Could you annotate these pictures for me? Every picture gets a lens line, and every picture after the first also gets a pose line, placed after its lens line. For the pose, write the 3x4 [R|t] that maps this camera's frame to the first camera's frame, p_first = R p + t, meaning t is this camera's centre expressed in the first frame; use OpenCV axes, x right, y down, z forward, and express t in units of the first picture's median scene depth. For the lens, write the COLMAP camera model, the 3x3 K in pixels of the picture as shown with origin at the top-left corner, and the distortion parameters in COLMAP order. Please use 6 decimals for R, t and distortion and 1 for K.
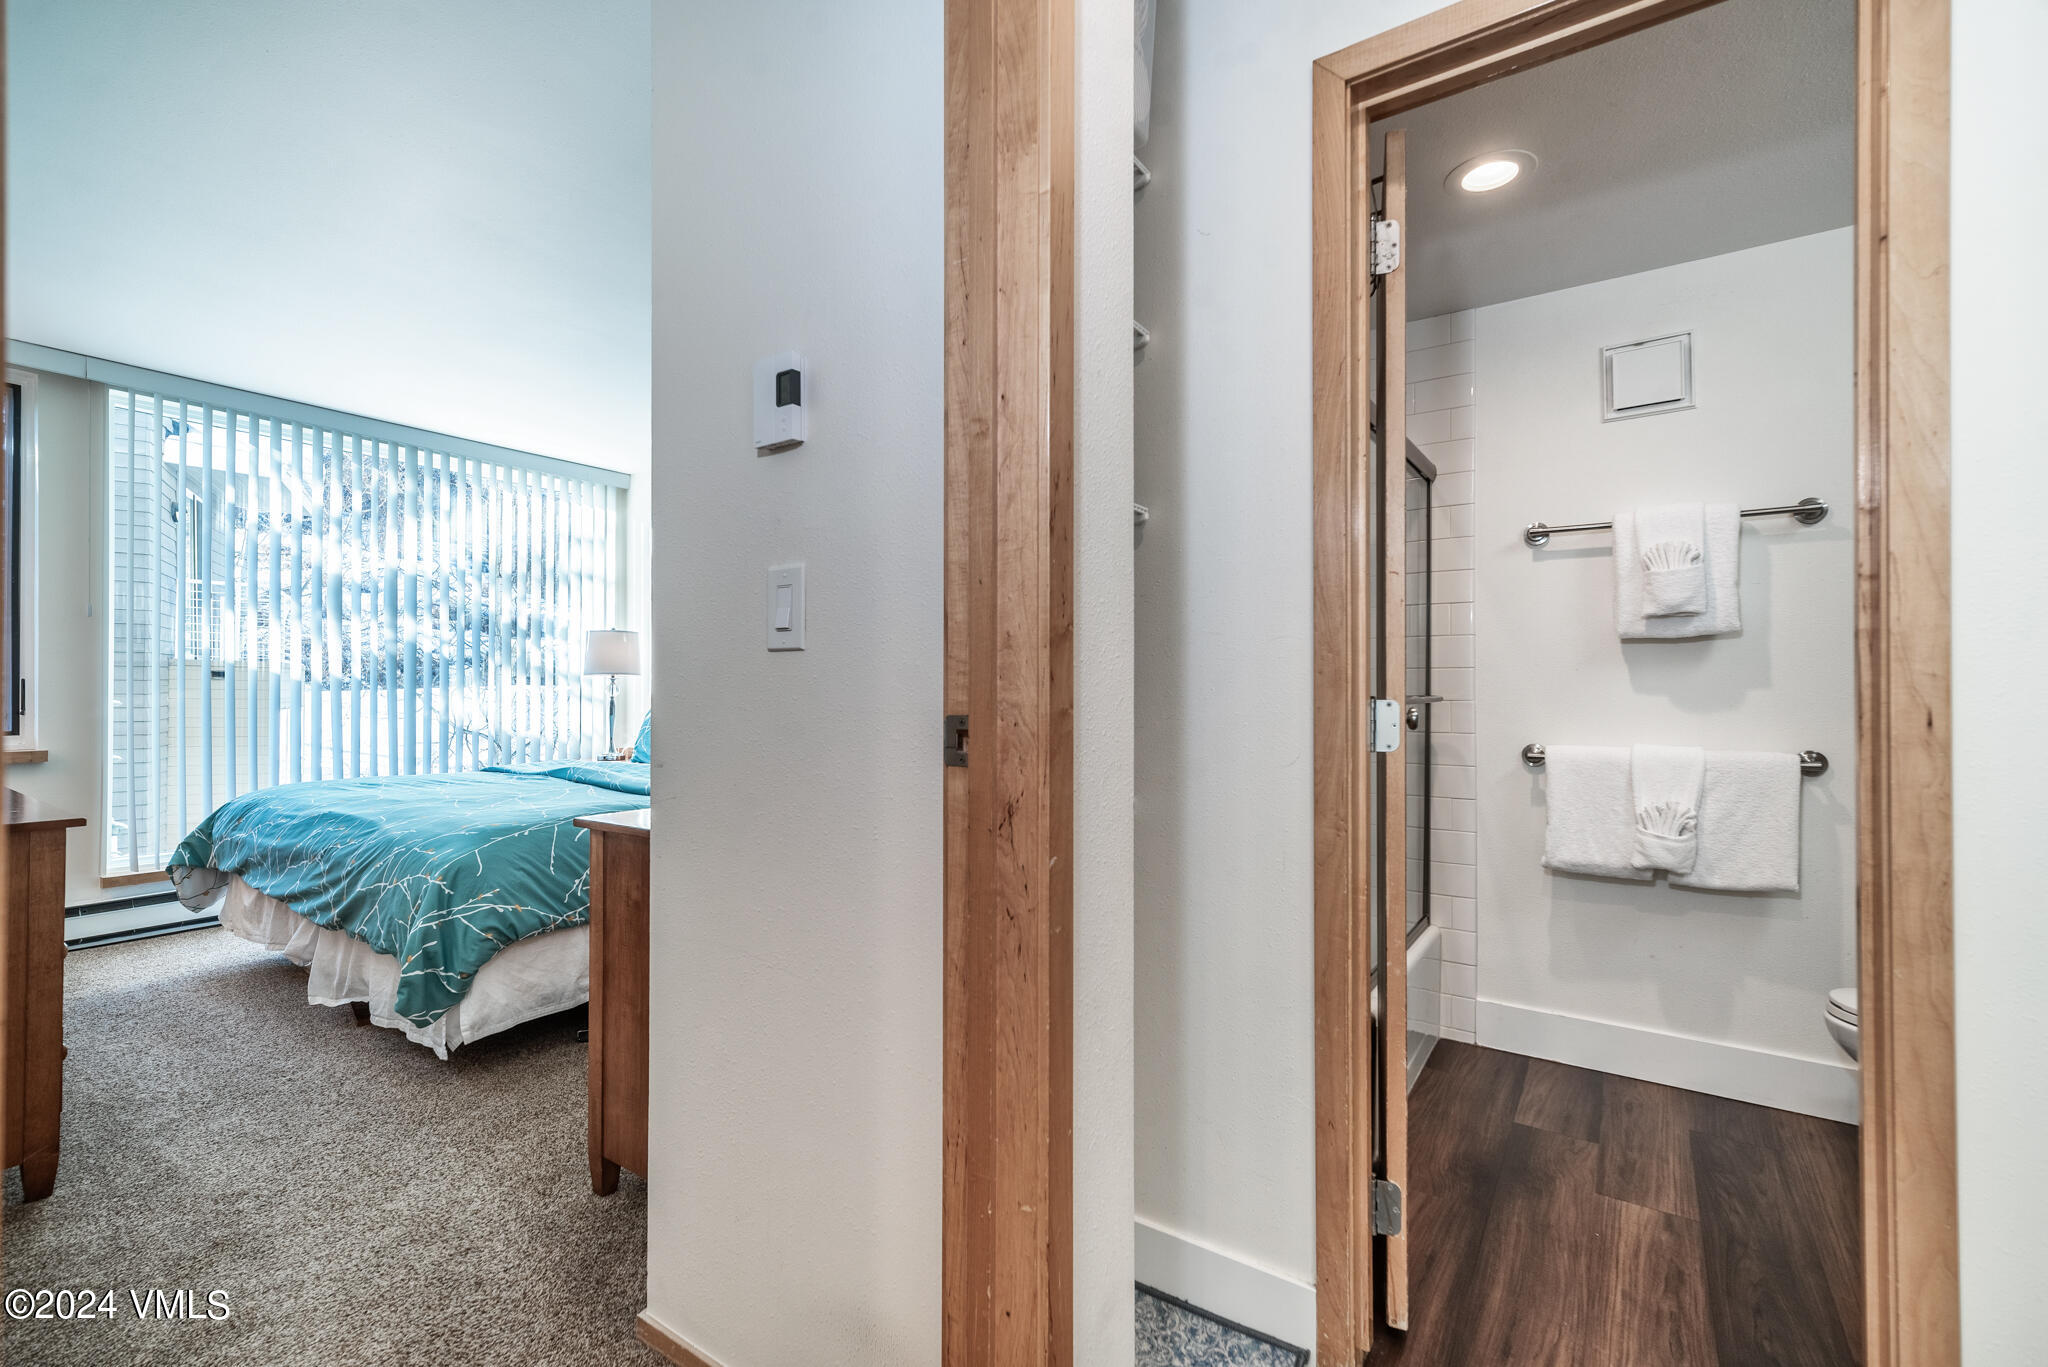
lens RADIAL K [[899.6, 0, 1020.1], [0, 899.6, 679.7], [0, 0, 1]] dist [0.004052, 0.000112]
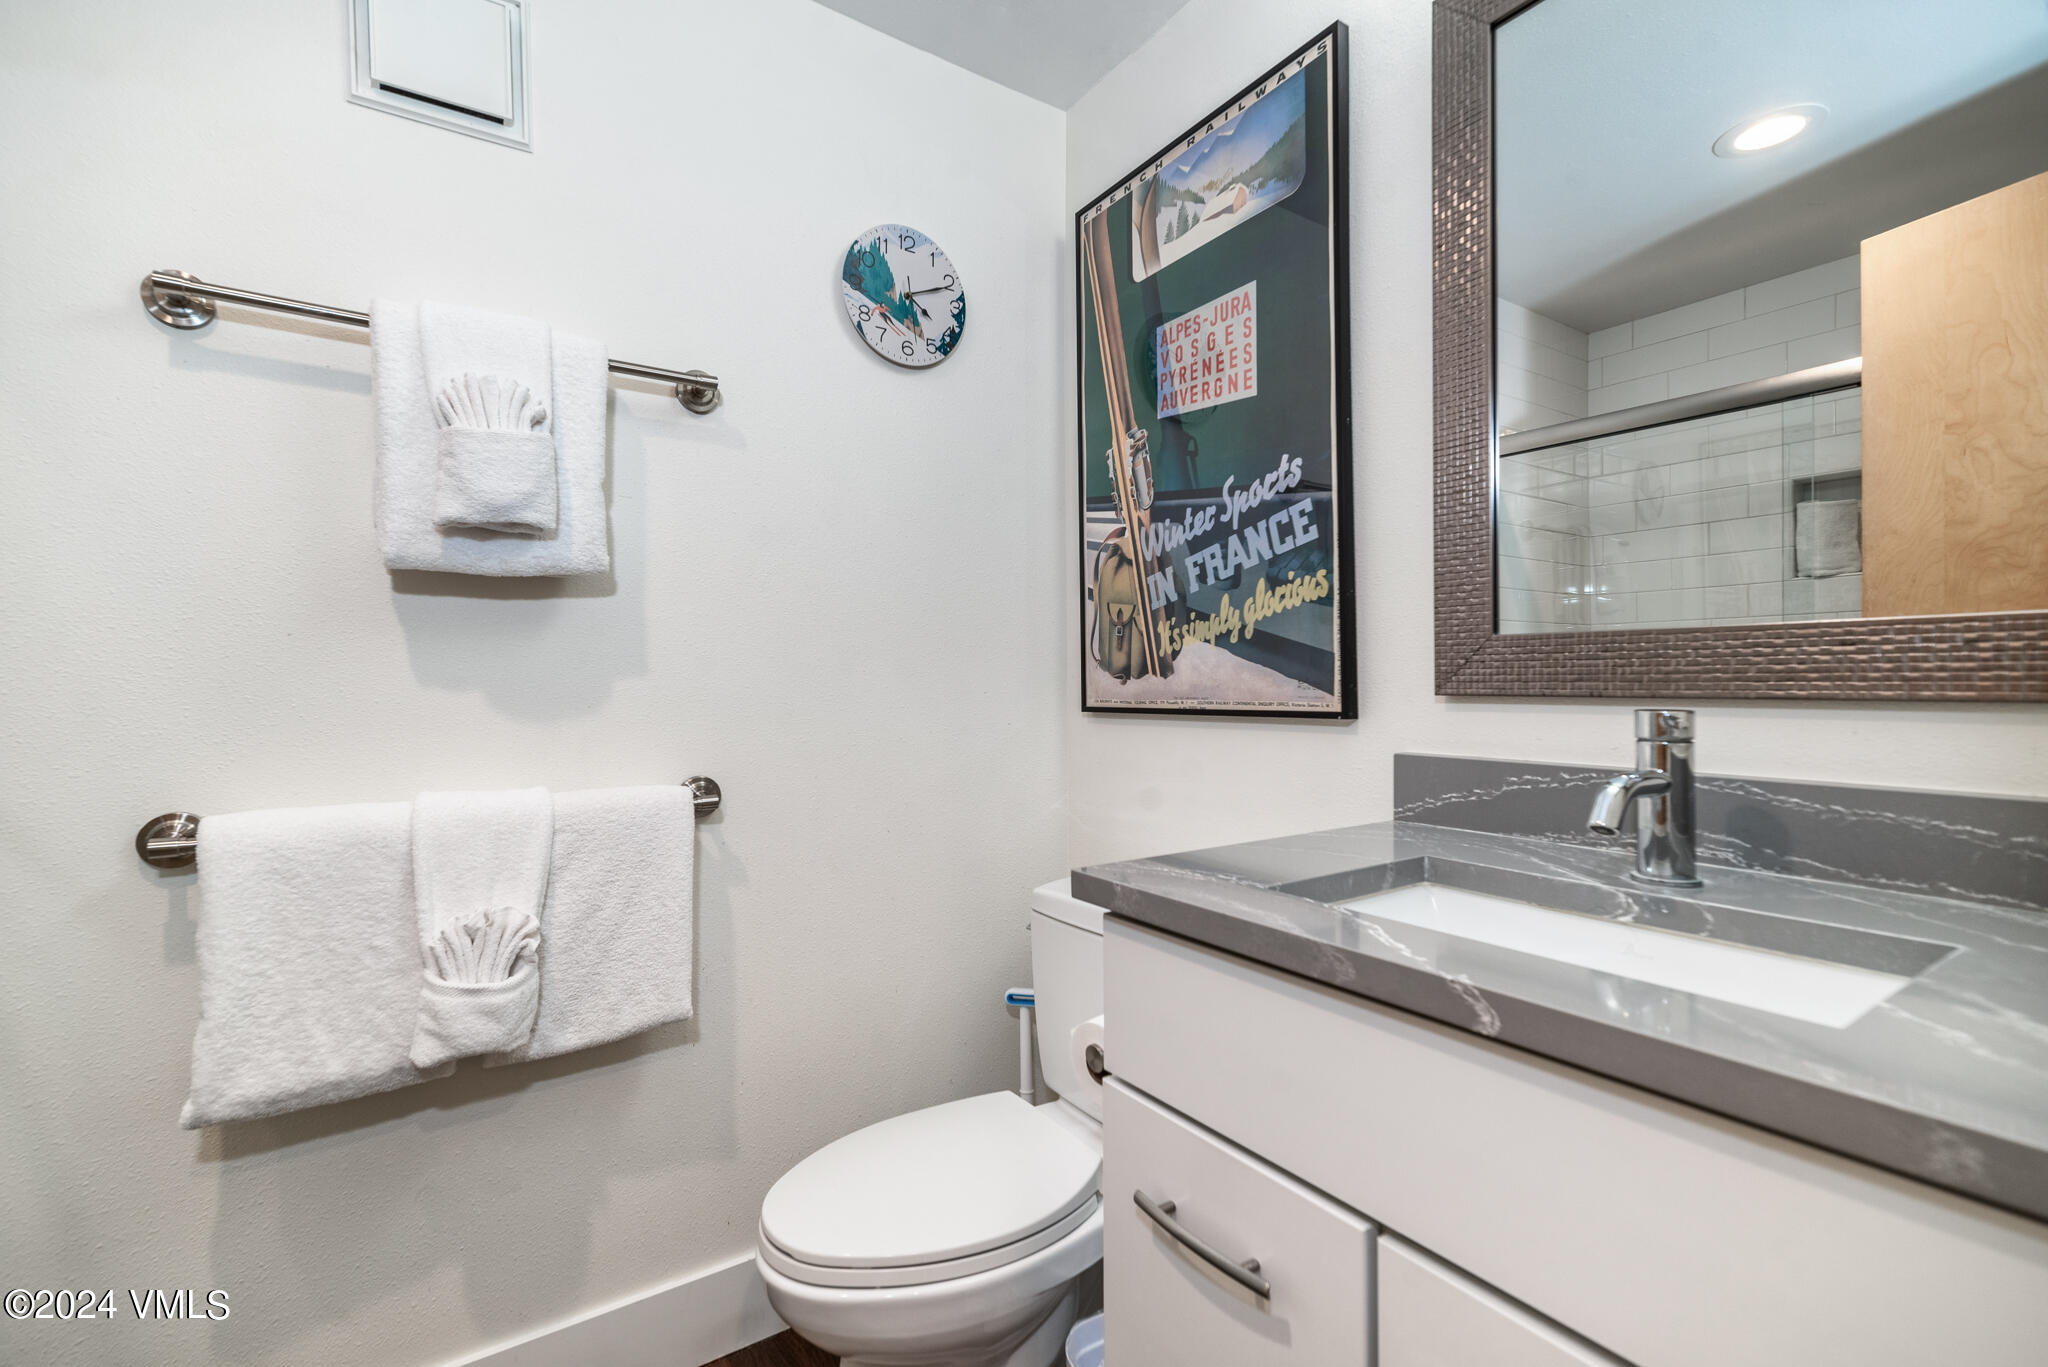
lens RADIAL K [[899.6, 0, 1020.1], [0, 899.6, 679.7], [0, 0, 1]] dist [0.004052, 0.000112]
pose [[0.368445, -0.001999, 0.929647, 0.370006], [-0.004329, 0.999983, 0.003866, 0.008879], [-0.929639, -0.005449, 0.368431, 0.549837]]
